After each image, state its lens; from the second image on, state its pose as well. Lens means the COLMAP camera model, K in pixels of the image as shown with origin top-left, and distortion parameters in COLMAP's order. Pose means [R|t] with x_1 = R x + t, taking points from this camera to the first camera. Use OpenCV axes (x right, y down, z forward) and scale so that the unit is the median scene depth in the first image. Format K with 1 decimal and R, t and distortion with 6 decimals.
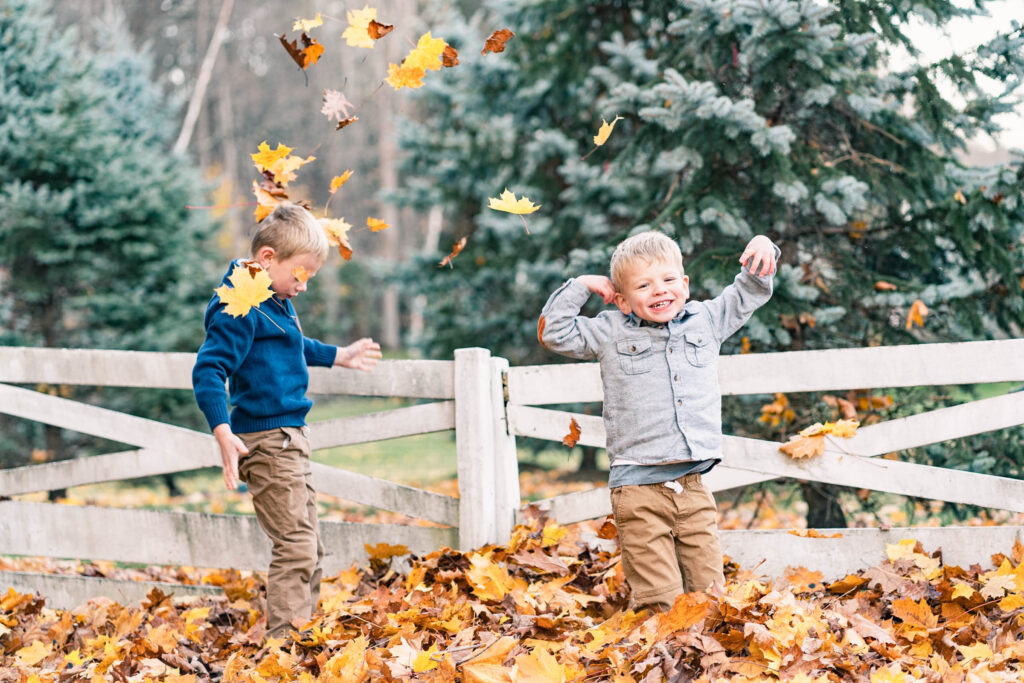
lens RADIAL K [[2403.2, 0, 512.0], [0, 2403.2, 341.5], [0, 0, 1]] dist [0.013264, 0.451629]
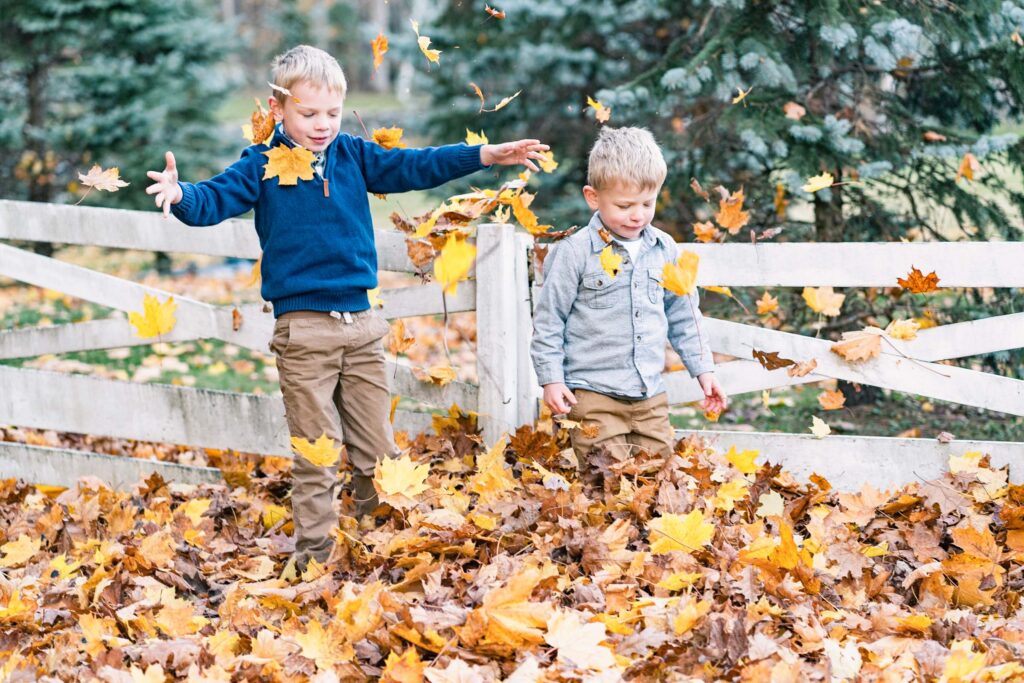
lens RADIAL K [[2403.2, 0, 512.0], [0, 2403.2, 341.5], [0, 0, 1]] dist [0.013264, 0.451629]
pose [[0.999762, 0.020816, 0.006523, -0.012756], [-0.021396, 0.993994, 0.107319, -0.042004], [-0.004250, -0.107433, 0.994203, 0.070990]]
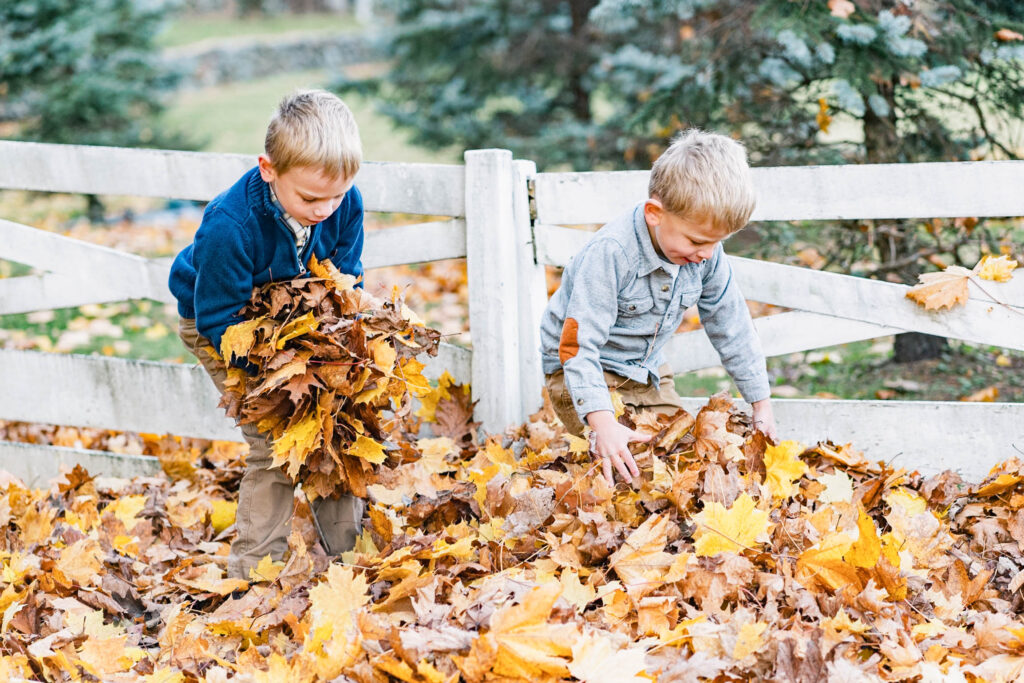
lens RADIAL K [[2653.9, 0, 514.4], [0, 2653.9, 428.5], [0, 0, 1]] dist [-0.008856, 0.247774]
pose [[0.999878, -0.001787, 0.015518, -0.017719], [-0.000705, 0.987265, 0.159080, -0.035034], [-0.015604, -0.159072, 0.987144, 0.146121]]
